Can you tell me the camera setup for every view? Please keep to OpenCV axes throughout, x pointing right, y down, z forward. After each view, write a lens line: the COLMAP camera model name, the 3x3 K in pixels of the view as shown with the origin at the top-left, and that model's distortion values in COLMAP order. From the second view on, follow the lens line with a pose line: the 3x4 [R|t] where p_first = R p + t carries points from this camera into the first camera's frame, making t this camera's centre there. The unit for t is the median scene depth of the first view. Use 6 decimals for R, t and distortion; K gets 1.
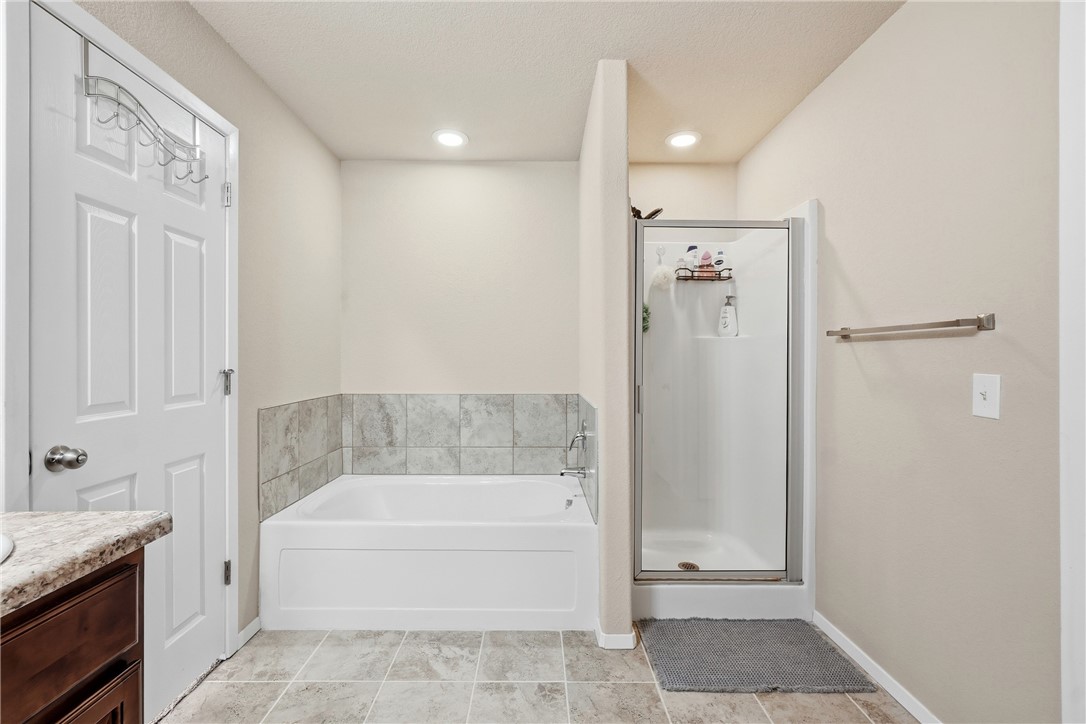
lens RADIAL K [[474.4, 0, 542.3], [0, 474.4, 363.7], [0, 0, 1]] dist [-0.005167, 0.001845]
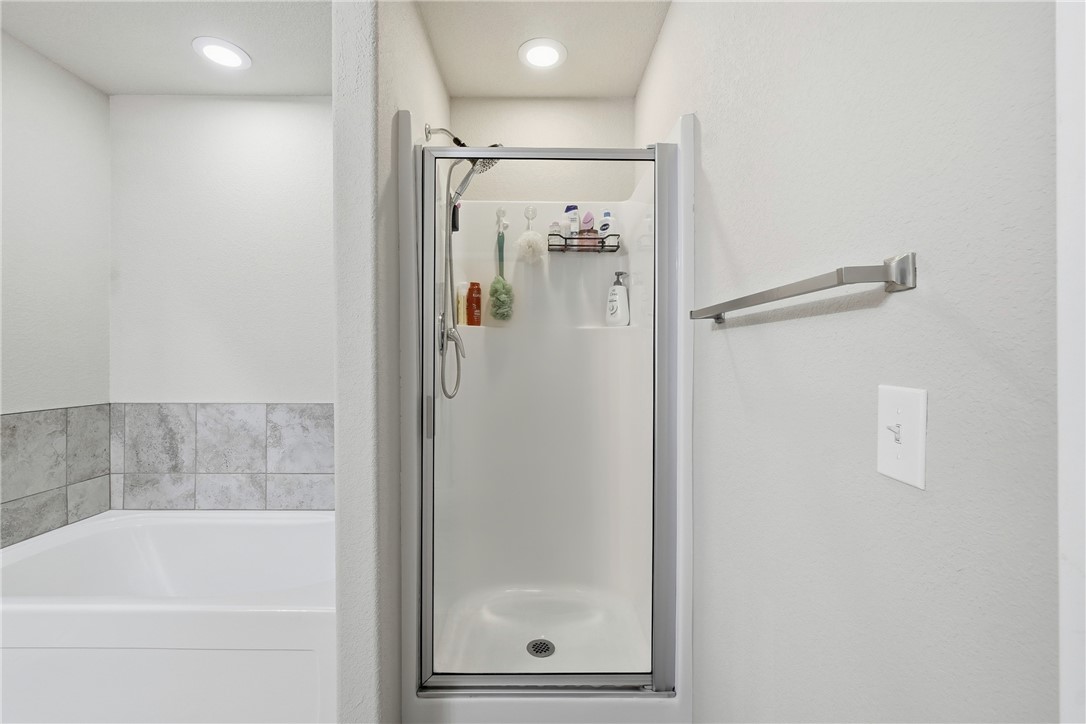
lens RADIAL K [[474.4, 0, 542.9], [0, 474.4, 361.1], [0, 0, 1]] dist [-0.005167, 0.001845]
pose [[0.999980, -0.001823, -0.005985, 0.281113], [0.001811, 0.999997, -0.001869, -0.001140], [0.005989, 0.001858, 0.999980, 0.254626]]
